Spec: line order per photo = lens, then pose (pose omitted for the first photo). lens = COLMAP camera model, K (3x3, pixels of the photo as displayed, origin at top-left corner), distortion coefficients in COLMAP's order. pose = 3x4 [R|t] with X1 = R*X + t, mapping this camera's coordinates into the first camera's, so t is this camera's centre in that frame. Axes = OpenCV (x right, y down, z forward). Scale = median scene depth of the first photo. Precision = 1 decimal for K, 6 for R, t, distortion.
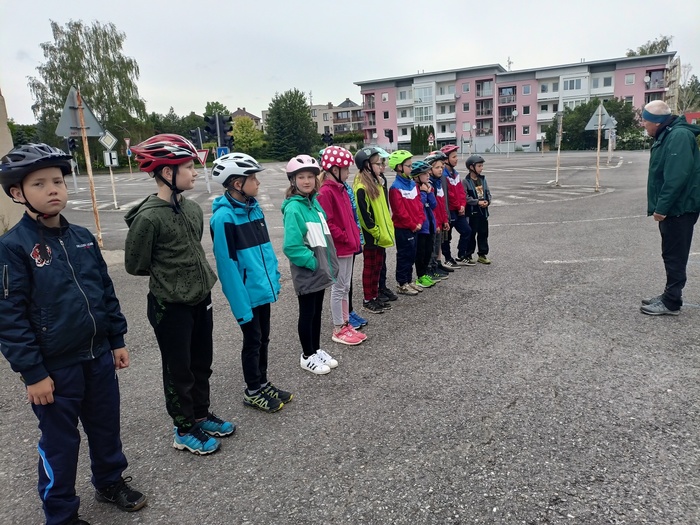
lens RADIAL K [[506.8, 0, 342.4], [0, 506.8, 263.3], [0, 0, 1]] dist [0.054110, -0.061150]
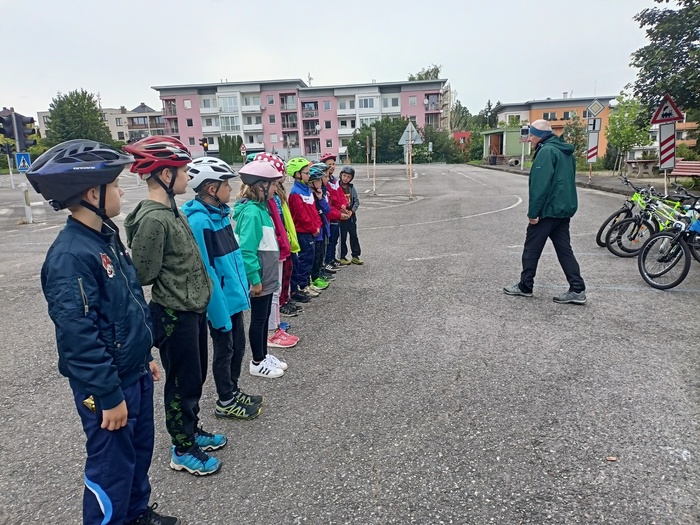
lens RADIAL K [[506.8, 0, 334.8], [0, 506.8, 275.3], [0, 0, 1]] dist [0.054110, -0.061150]
pose [[0.933624, -0.065881, 0.352145, -0.215095], [0.064890, 0.997785, 0.014628, 0.006316], [-0.352329, 0.009193, 0.935831, 0.007854]]
